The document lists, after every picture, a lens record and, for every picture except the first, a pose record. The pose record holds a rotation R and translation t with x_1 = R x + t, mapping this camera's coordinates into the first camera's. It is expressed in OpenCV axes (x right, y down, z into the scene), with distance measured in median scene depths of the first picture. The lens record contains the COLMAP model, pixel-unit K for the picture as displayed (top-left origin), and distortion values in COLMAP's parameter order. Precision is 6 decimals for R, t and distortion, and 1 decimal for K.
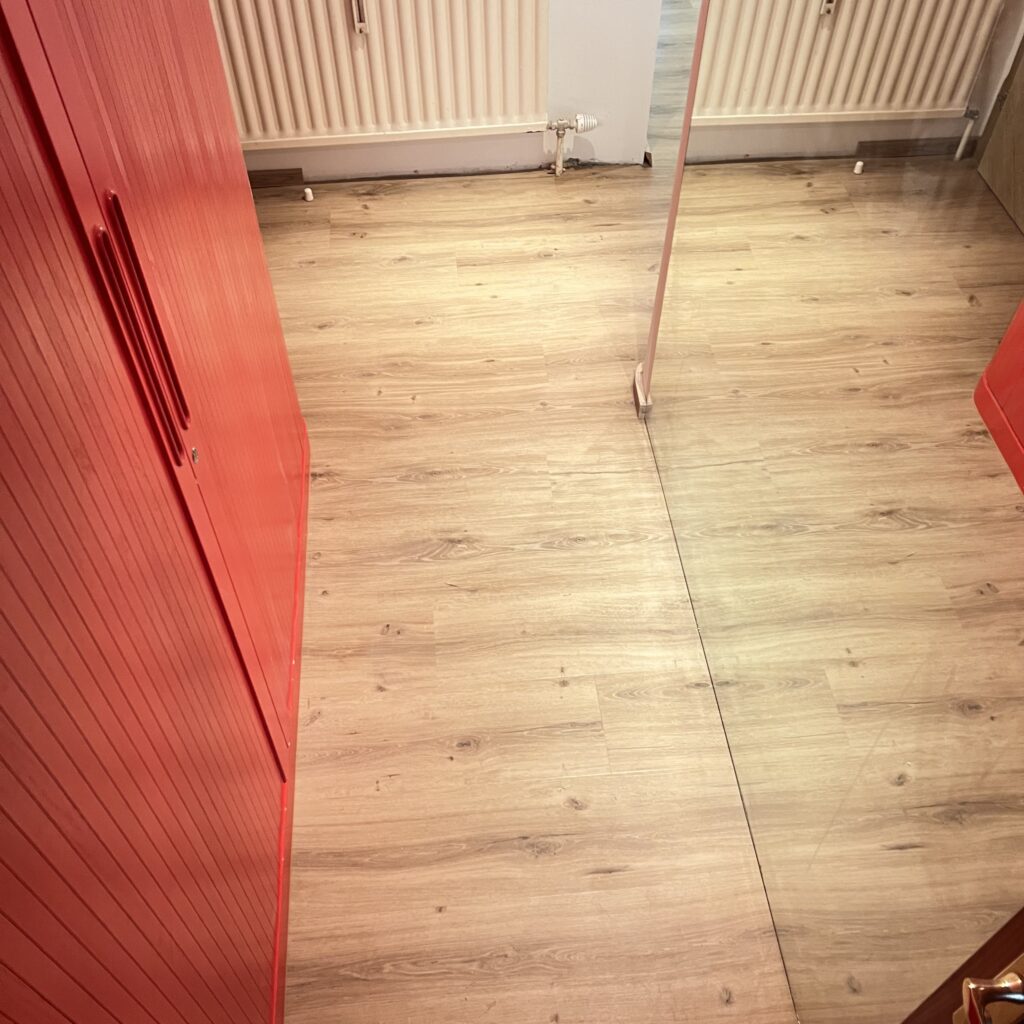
lens RADIAL K [[1079.1, 0, 512.0], [0, 1079.1, 512.0], [0, 0, 1]] dist [0.166815, -0.486602]
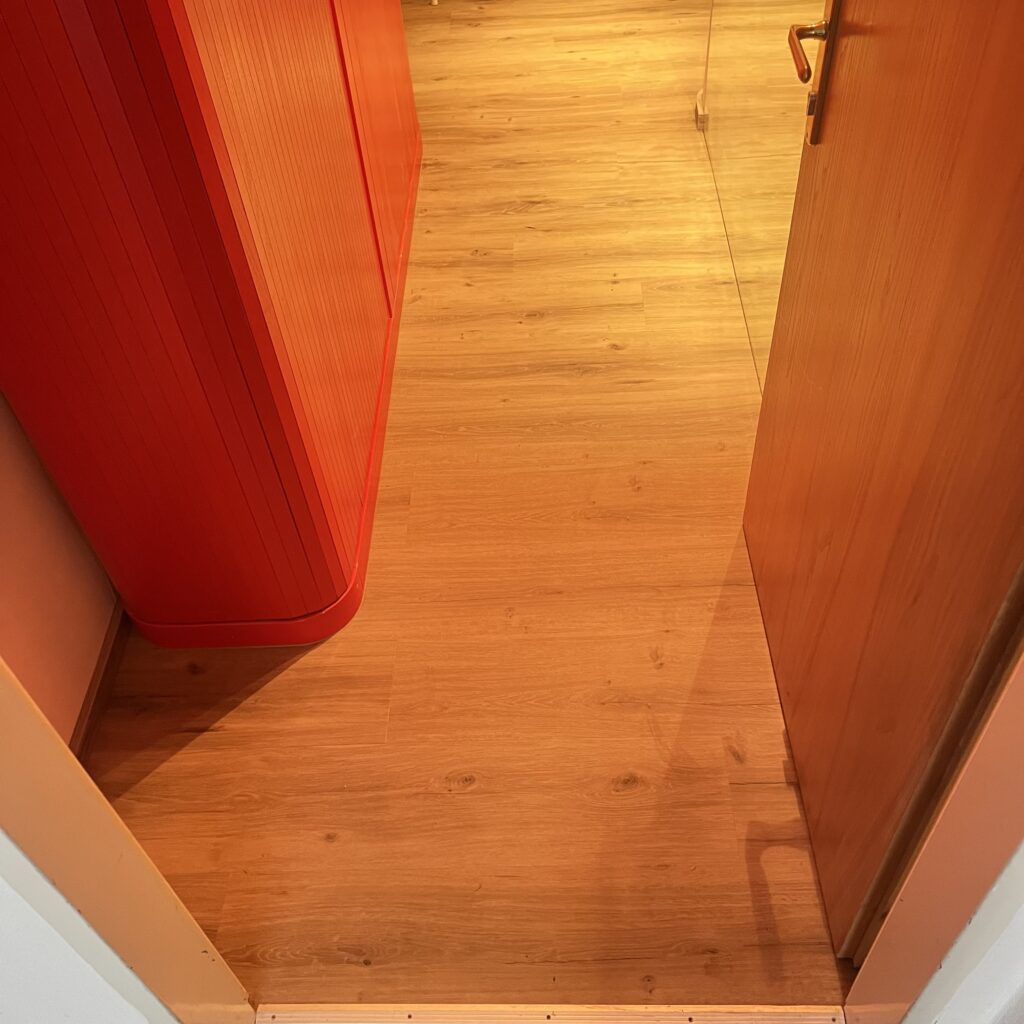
lens RADIAL K [[1079.1, 0, 512.0], [0, 1079.1, 512.0], [0, 0, 1]] dist [0.166815, -0.486602]
pose [[0.992896, 0.034837, -0.113776, 0.072471], [-0.038921, 0.998668, -0.033867, 0.414517], [0.112444, 0.038055, 0.992929, -0.207838]]
